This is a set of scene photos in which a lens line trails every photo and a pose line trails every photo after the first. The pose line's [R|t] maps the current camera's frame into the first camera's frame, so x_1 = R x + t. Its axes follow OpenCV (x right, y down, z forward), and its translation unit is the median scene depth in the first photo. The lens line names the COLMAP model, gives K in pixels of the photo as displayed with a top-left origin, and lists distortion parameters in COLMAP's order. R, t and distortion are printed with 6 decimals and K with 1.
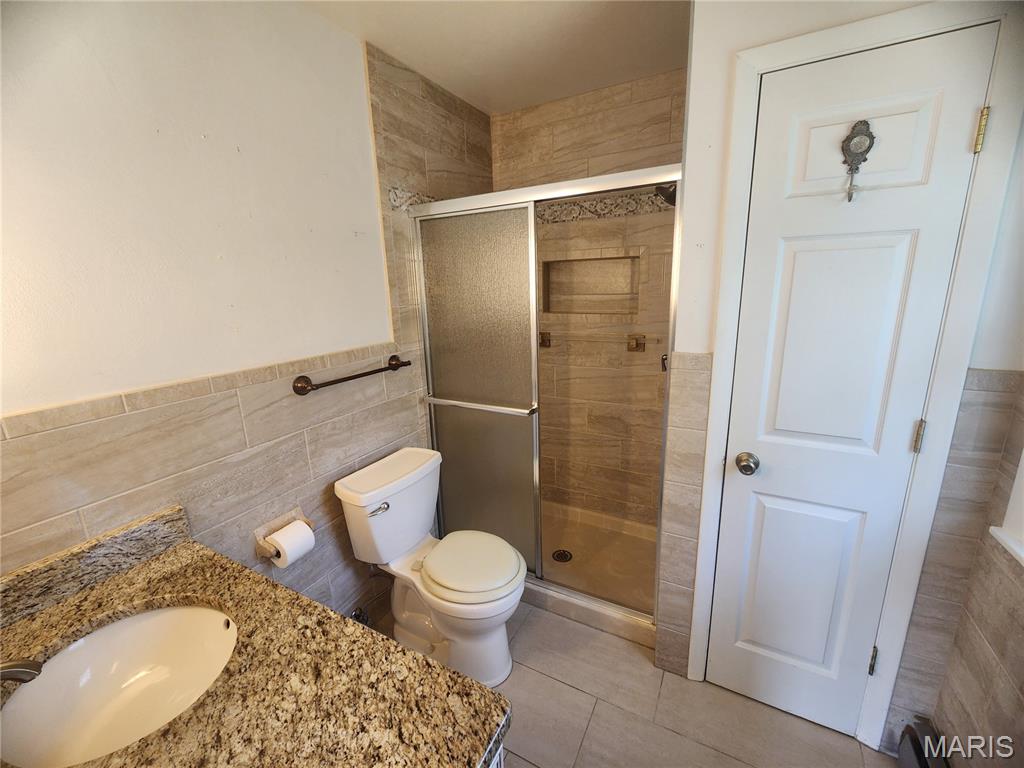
lens RADIAL K [[418.0, 0, 513.2], [0, 418.0, 382.5], [0, 0, 1]] dist [0.000065, -0.000889]
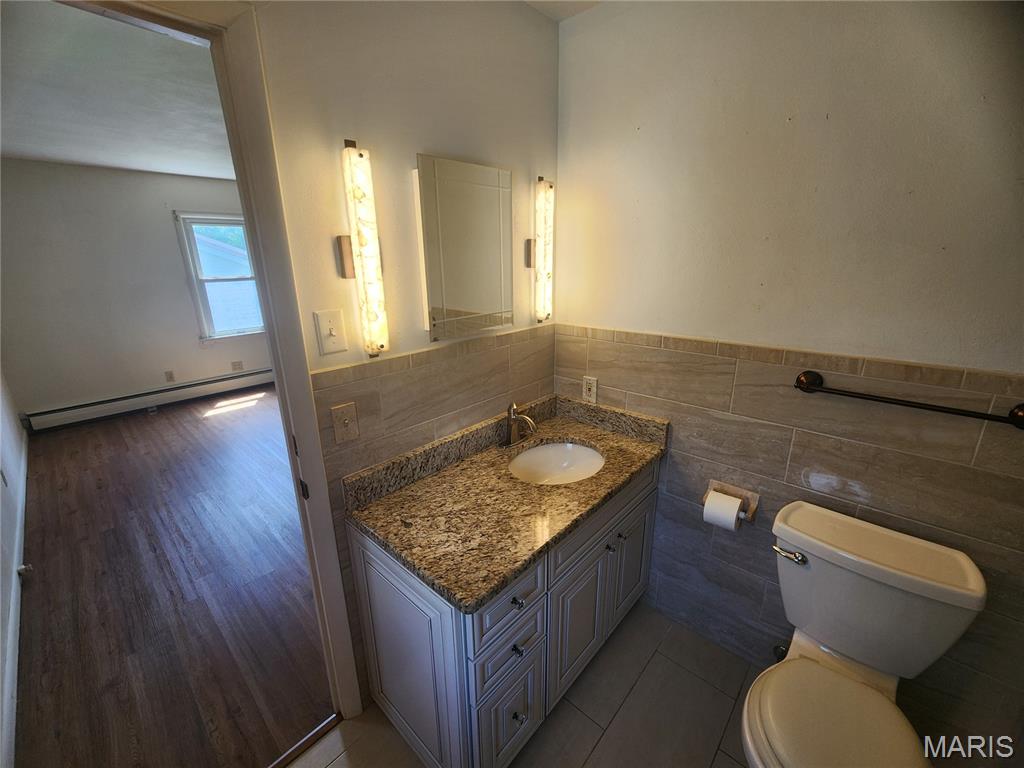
lens RADIAL K [[418.0, 0, 510.8], [0, 418.0, 381.2], [0, 0, 1]] dist [0.000065, -0.000889]
pose [[-0.240324, 0.315317, -0.918052, 0.491748], [-0.205366, 0.907845, 0.365572, -0.202017], [0.948720, 0.276393, -0.153422, 0.581873]]
